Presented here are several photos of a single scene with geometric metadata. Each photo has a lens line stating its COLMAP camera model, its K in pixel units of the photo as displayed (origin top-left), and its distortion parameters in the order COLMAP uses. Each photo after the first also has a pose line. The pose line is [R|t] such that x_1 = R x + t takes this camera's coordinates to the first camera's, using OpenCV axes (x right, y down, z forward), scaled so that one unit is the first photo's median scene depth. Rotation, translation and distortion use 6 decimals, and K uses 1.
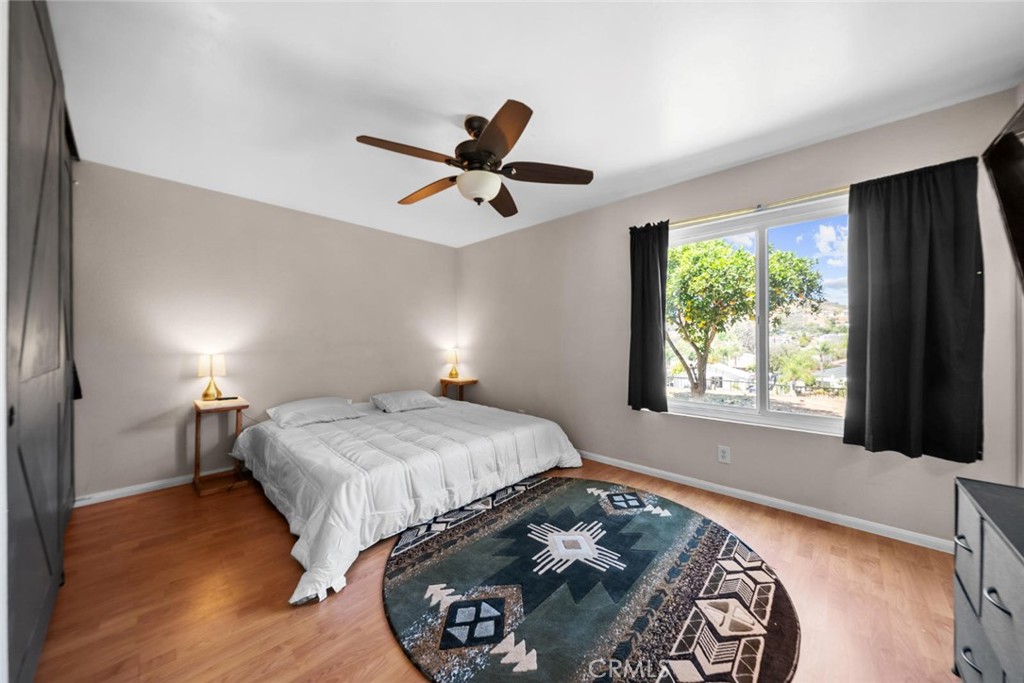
lens RADIAL K [[355.2, 0, 511.5], [0, 355.2, 340.9], [0, 0, 1]] dist [-0.003672, -0.000647]
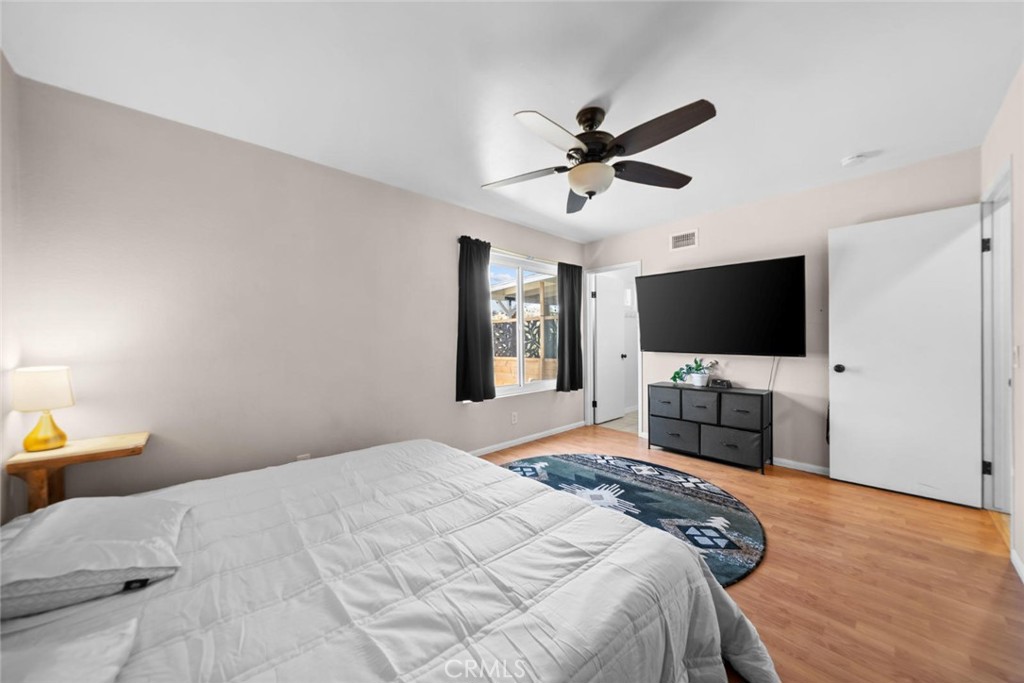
lens RADIAL K [[355.2, 0, 511.5], [0, 355.2, 339.0], [0, 0, 1]] dist [-0.003672, -0.000647]
pose [[0.060670, 0.000994, 0.998157, -1.149648], [0.006871, 0.999975, -0.001413, -0.003369], [-0.998134, 0.006944, 0.060662, 1.236894]]
